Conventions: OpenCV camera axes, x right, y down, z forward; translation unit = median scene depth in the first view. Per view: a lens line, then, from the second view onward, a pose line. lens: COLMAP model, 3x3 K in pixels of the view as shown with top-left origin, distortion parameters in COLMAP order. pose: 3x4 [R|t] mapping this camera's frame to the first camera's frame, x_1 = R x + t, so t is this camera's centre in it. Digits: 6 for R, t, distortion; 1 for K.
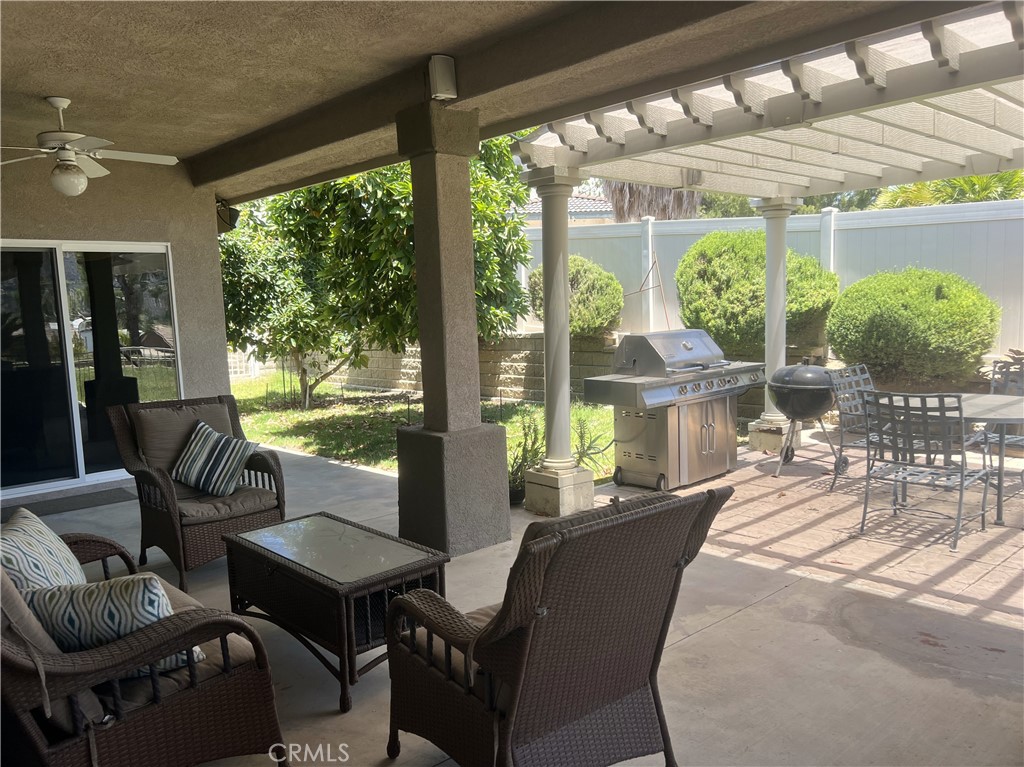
lens RADIAL K [[791.2, 0, 514.3], [0, 791.2, 384.0], [0, 0, 1]] dist [0.062818, 0.000547]
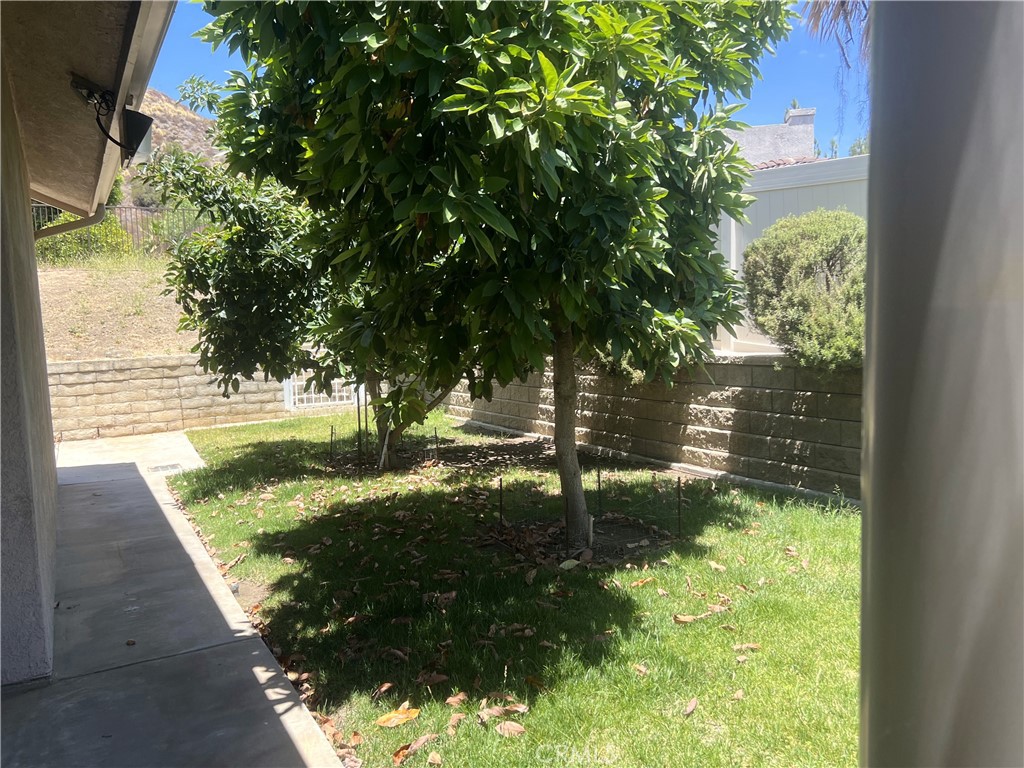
lens RADIAL K [[791.2, 0, 513.7], [0, 791.2, 392.0], [0, 0, 1]] dist [0.062818, 0.000547]
pose [[0.966169, 0.025973, -0.256598, 0.008822], [-0.024356, 0.999658, 0.009478, -0.043877], [0.256757, -0.002908, 0.966472, 0.453051]]
